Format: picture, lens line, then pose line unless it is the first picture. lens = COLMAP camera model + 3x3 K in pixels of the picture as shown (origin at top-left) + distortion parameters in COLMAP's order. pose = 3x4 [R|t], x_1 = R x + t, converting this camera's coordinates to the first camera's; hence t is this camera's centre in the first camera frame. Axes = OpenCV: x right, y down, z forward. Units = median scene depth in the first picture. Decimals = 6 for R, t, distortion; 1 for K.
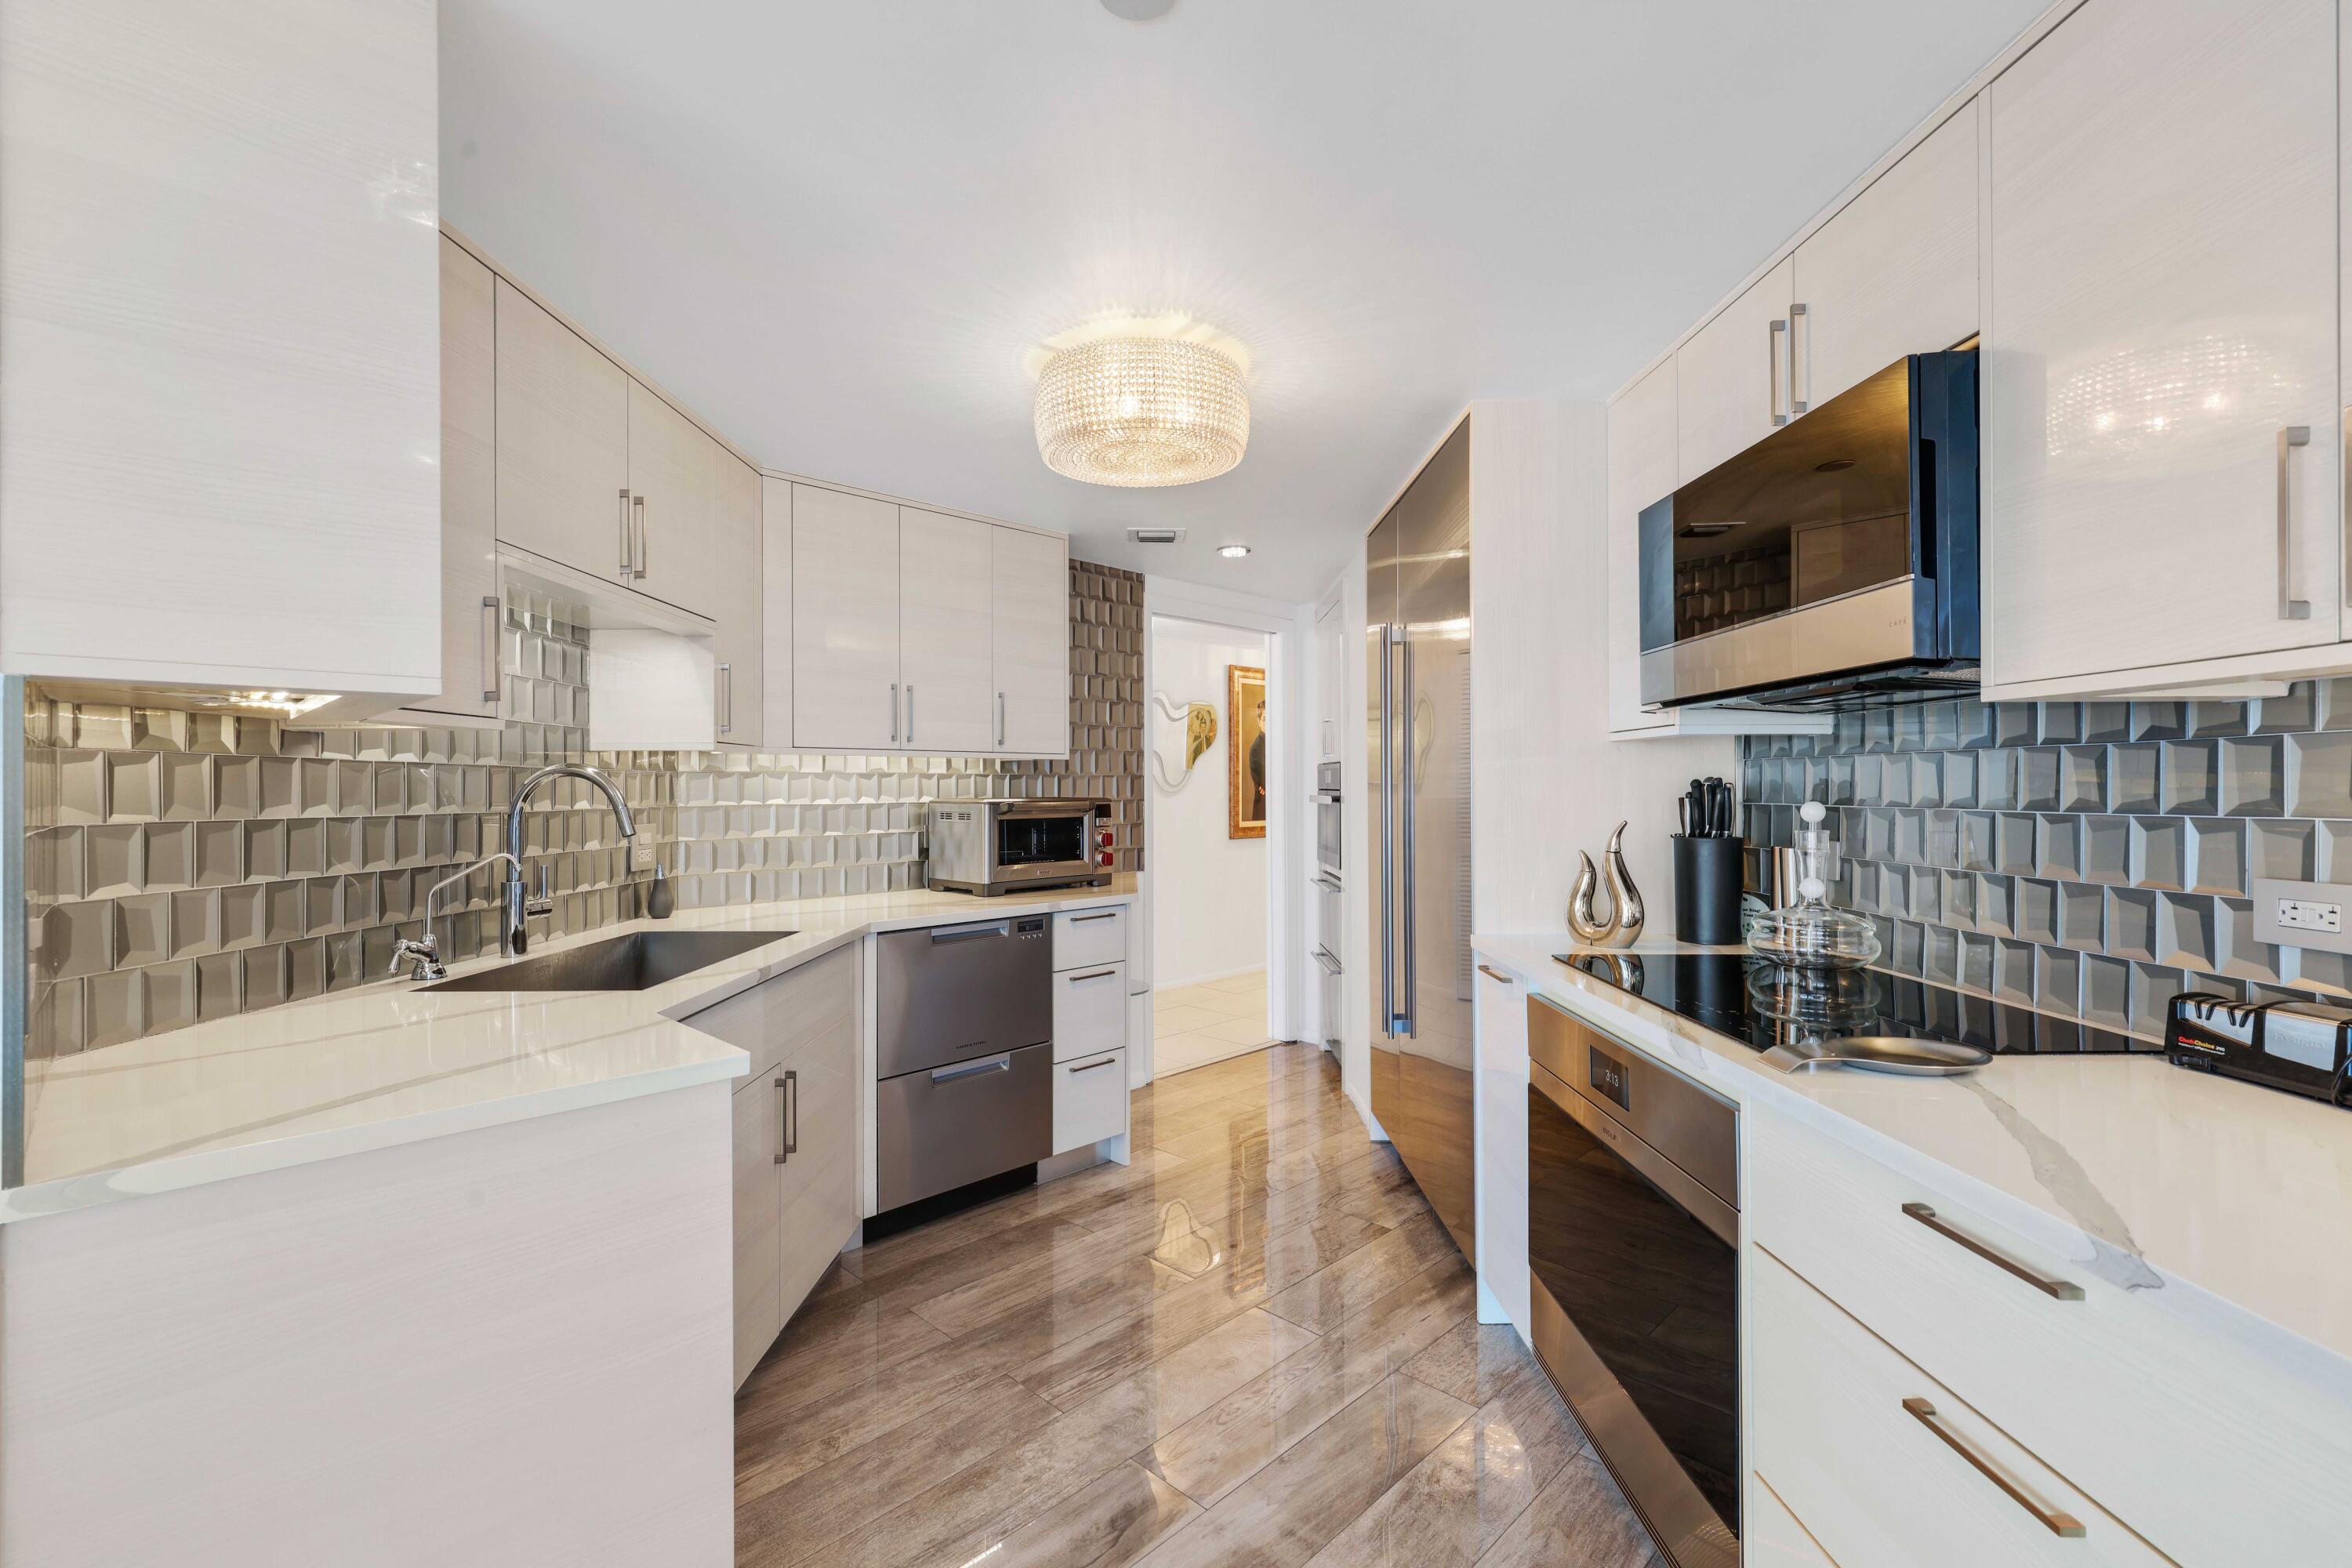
lens RADIAL K [[1034.7, 0, 1176.0], [0, 1034.7, 784.0], [0, 0, 1]] dist [-0.000130, 0.000052]
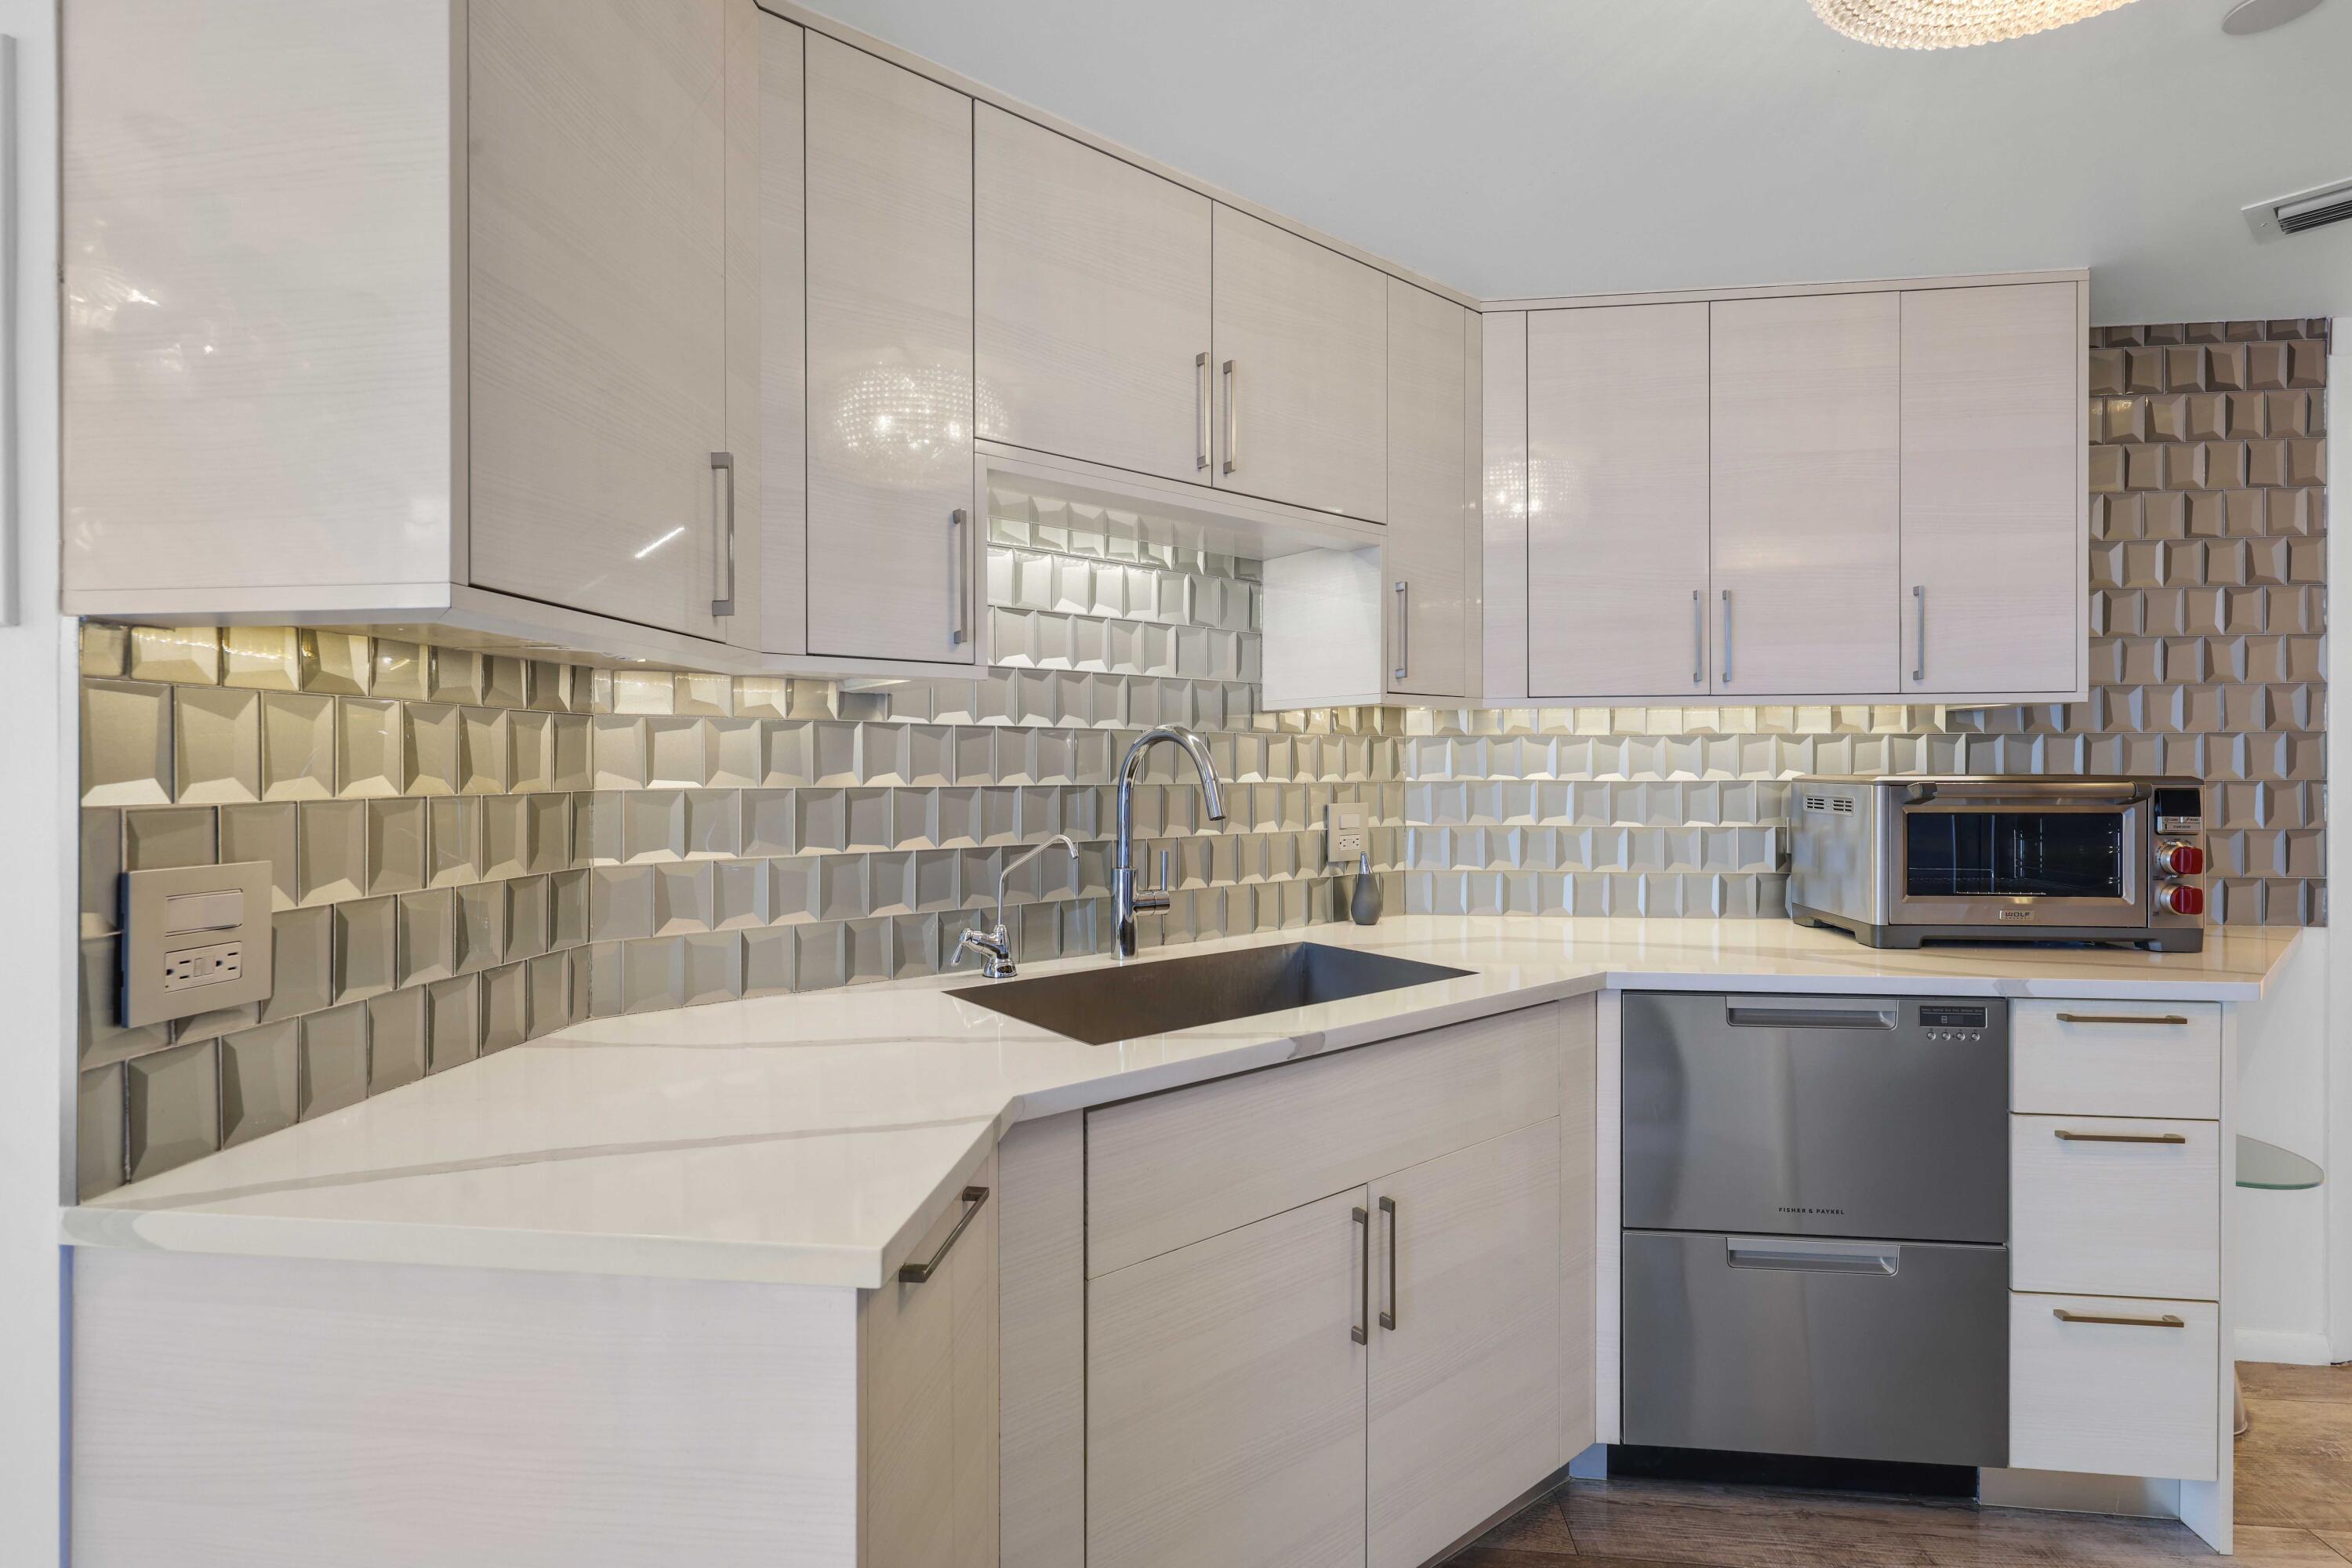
lens RADIAL K [[1082.9, 0, 1174.9], [0, 1082.9, 767.9], [0, 0, 1]] dist [-0.000502, 0.000392]
pose [[0.616142, 0.004428, -0.787623, 0.059592], [0.002427, 0.999969, 0.007521, 0.006032], [0.787631, -0.006546, 0.616112, 0.421761]]
